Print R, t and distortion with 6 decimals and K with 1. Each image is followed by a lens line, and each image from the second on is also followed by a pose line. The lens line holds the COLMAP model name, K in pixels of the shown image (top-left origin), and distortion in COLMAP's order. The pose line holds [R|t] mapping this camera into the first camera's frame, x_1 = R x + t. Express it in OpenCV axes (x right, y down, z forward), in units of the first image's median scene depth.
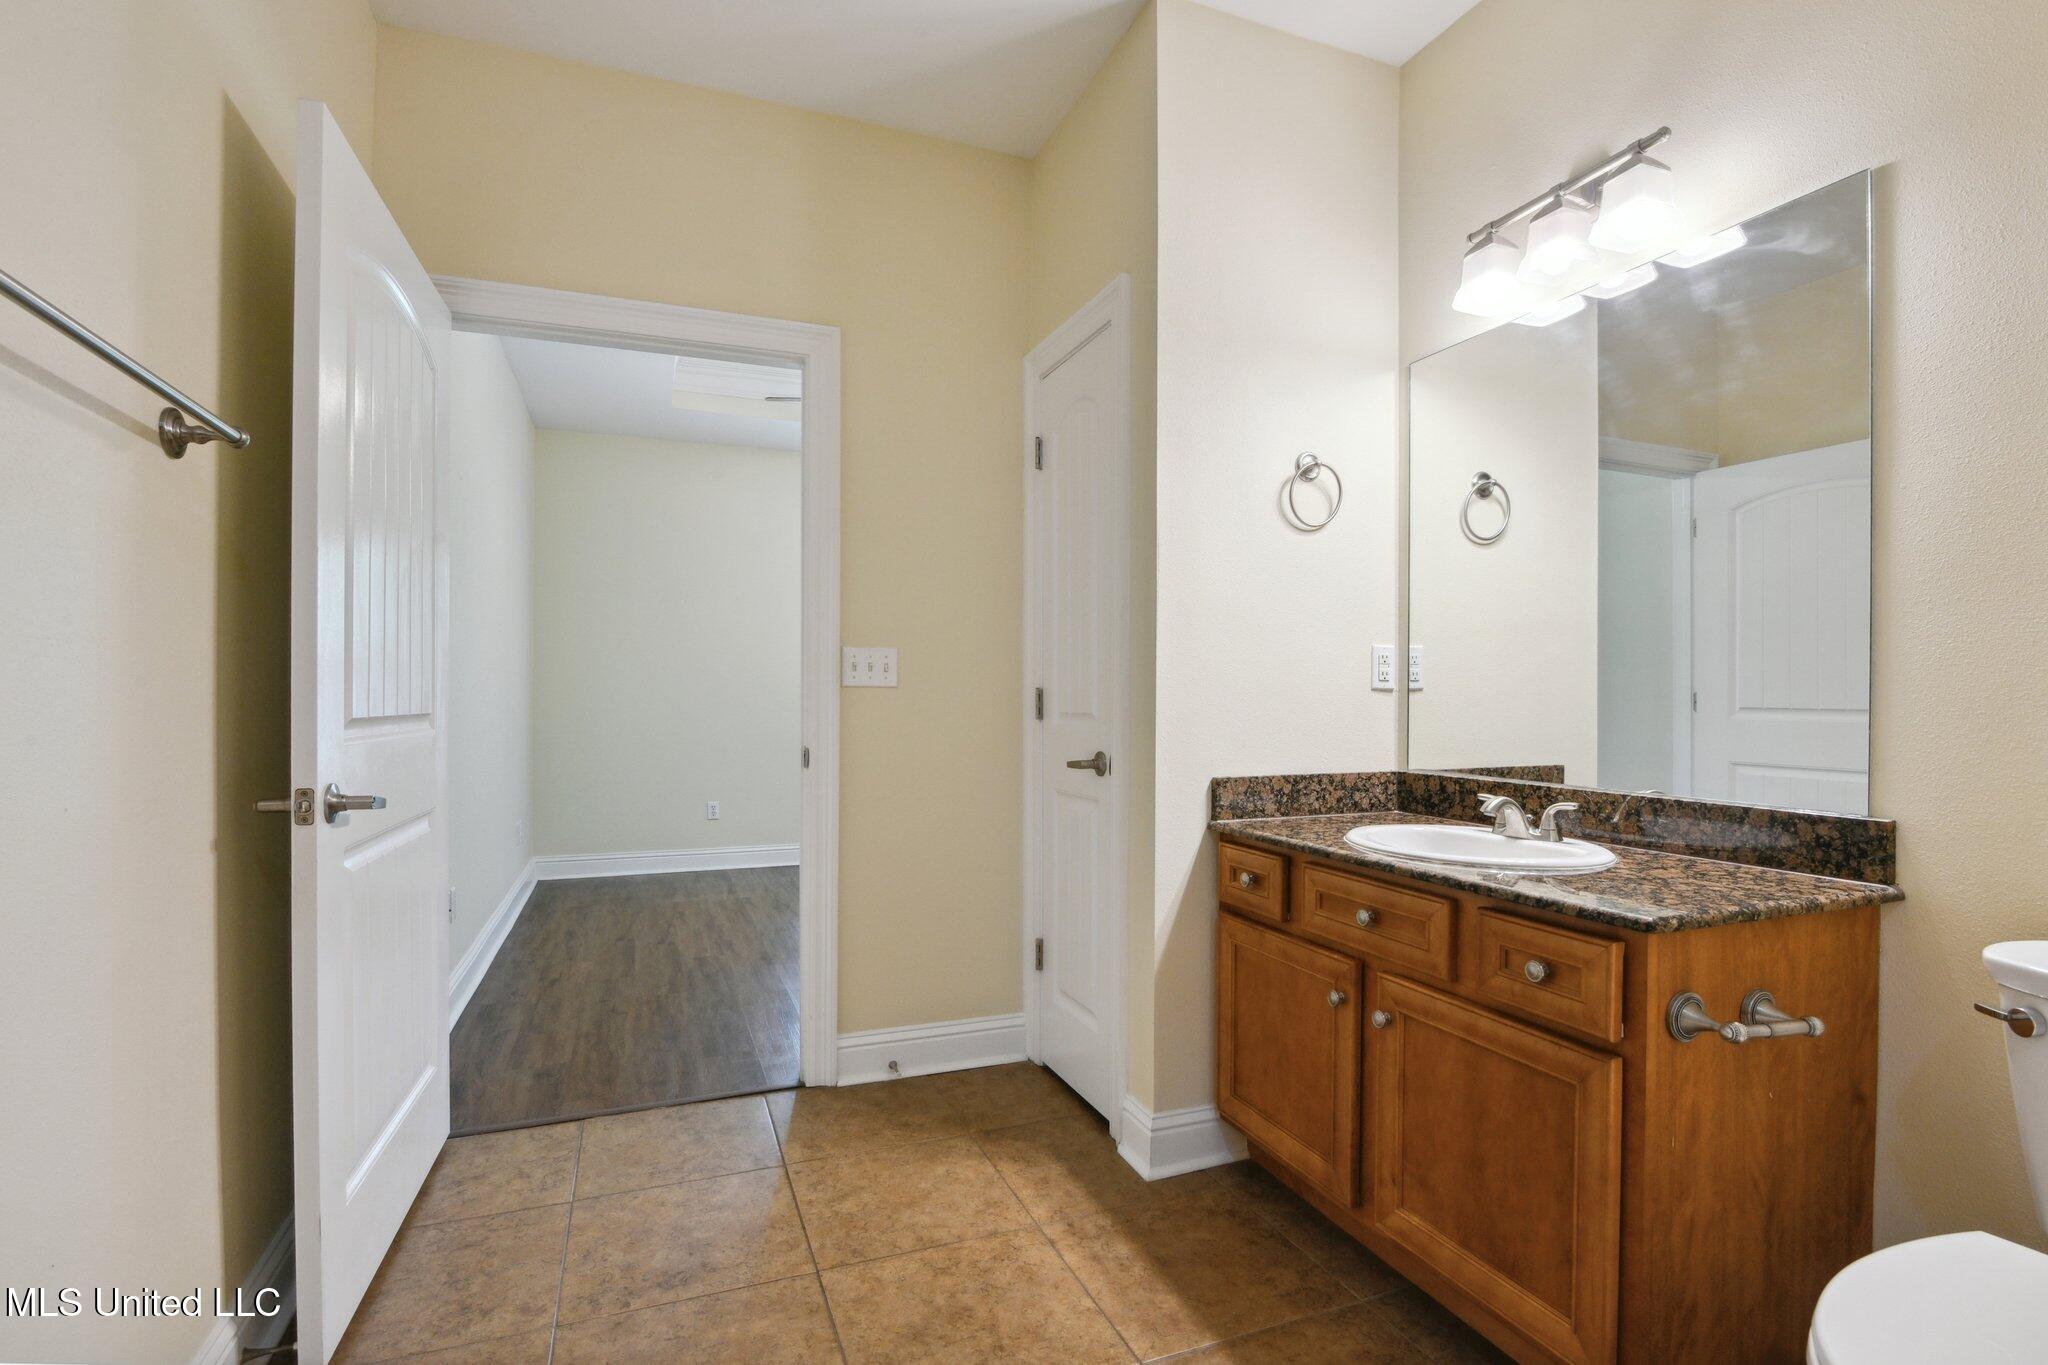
lens RADIAL K [[969.4, 0, 1030.8], [0, 969.4, 700.8], [0, 0, 1]] dist [0.003902, -0.000056]
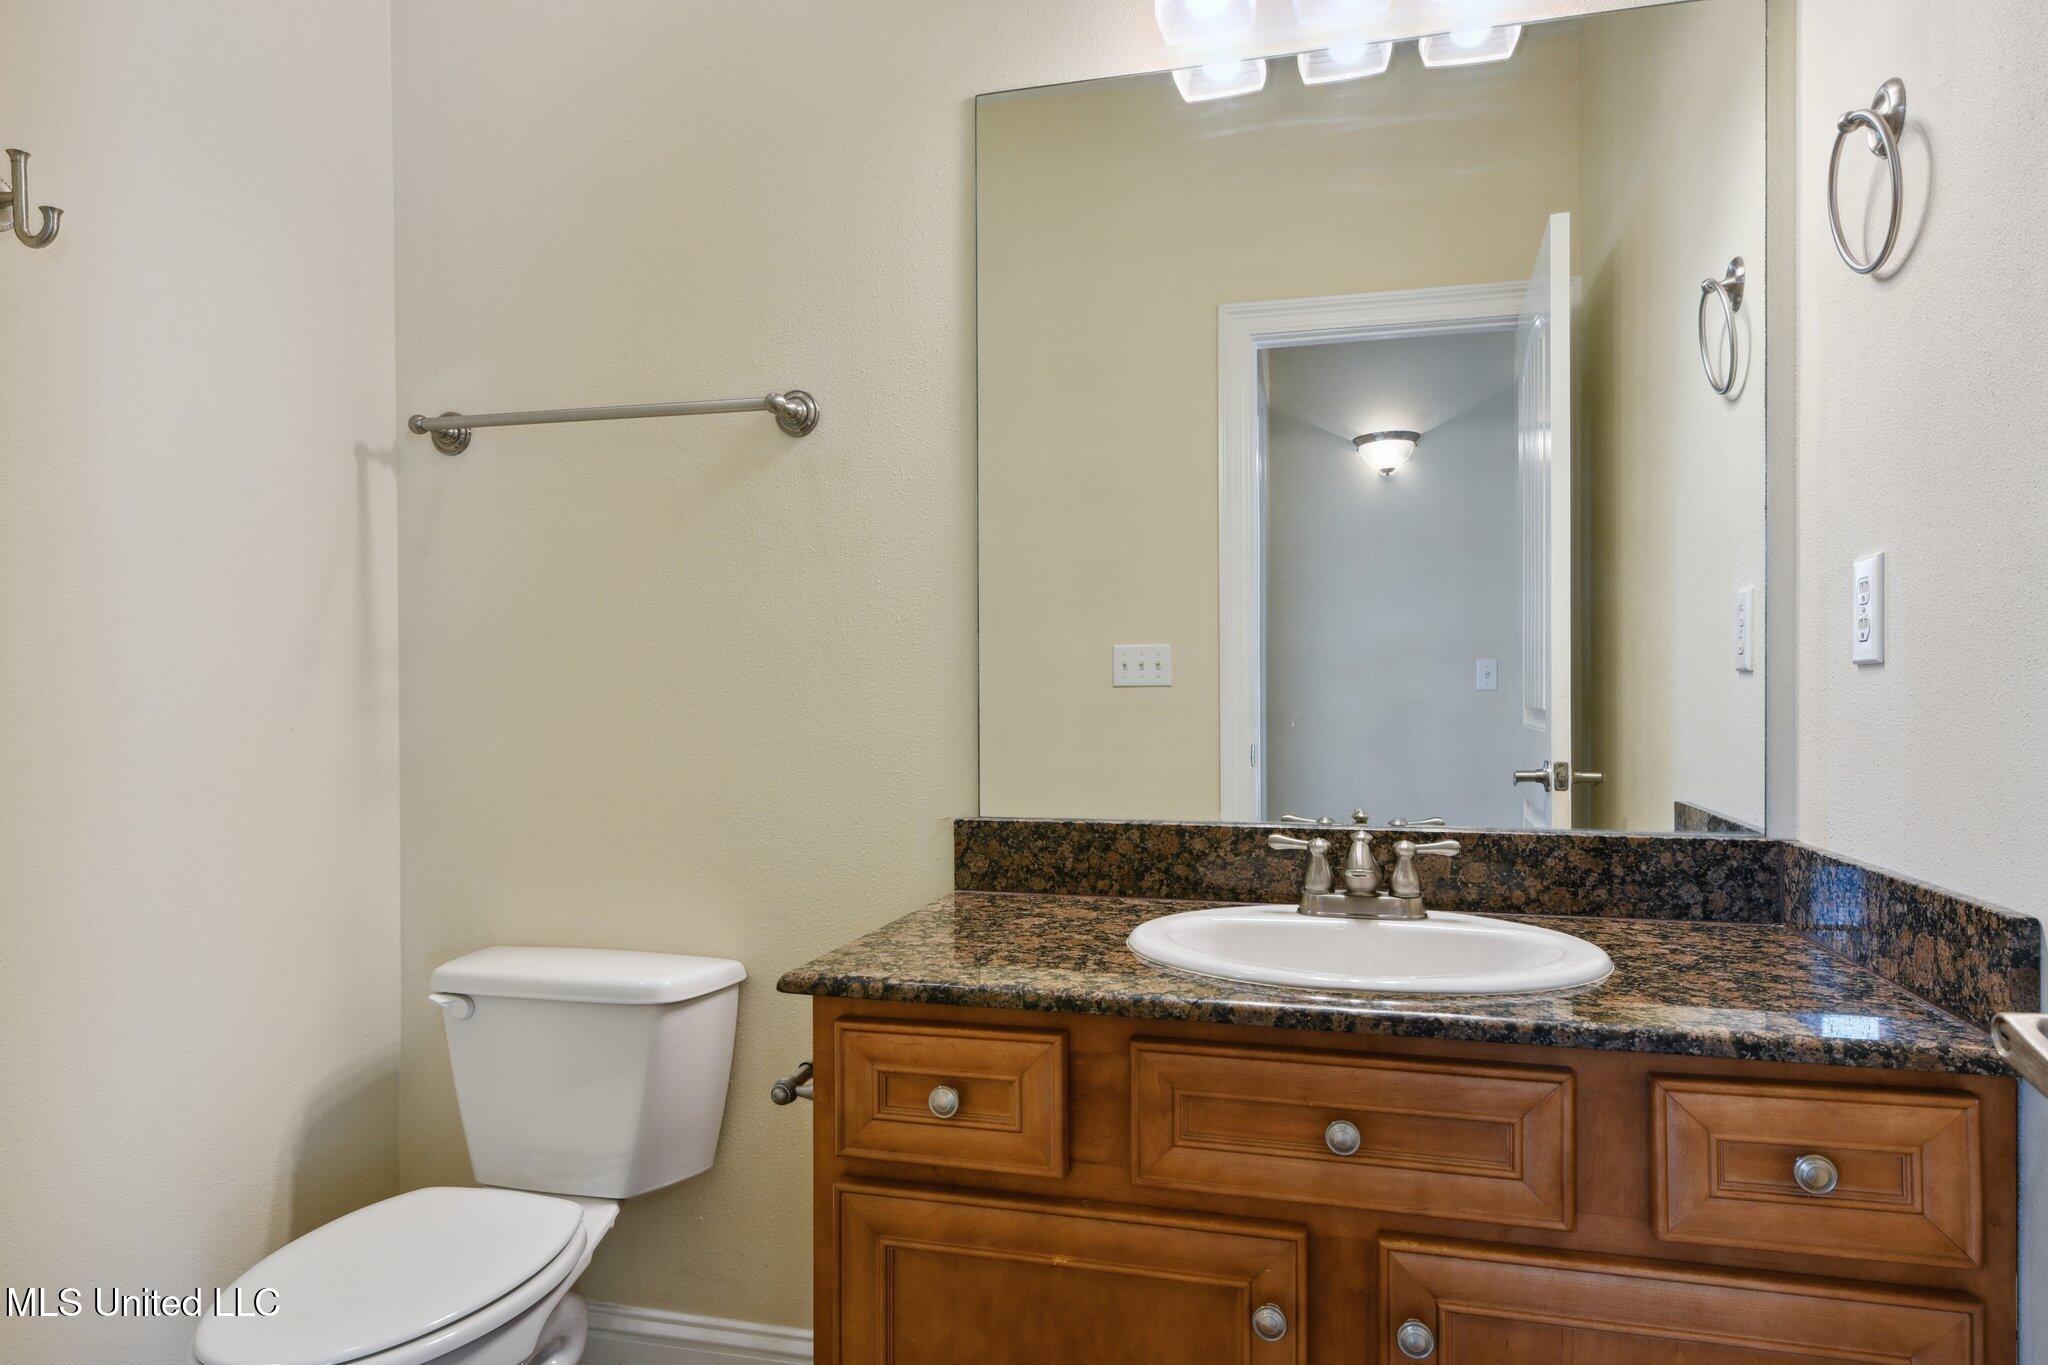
lens RADIAL K [[1312.2, 0, 1024.0], [0, 1312.2, 682.5], [0, 0, 1]] dist [0.006224, 0.001493]
pose [[0.601720, -0.000183, 0.798707, -0.244784], [0.007200, 0.999961, -0.005195, -0.000712], [-0.798675, 0.008877, 0.601698, 0.644094]]
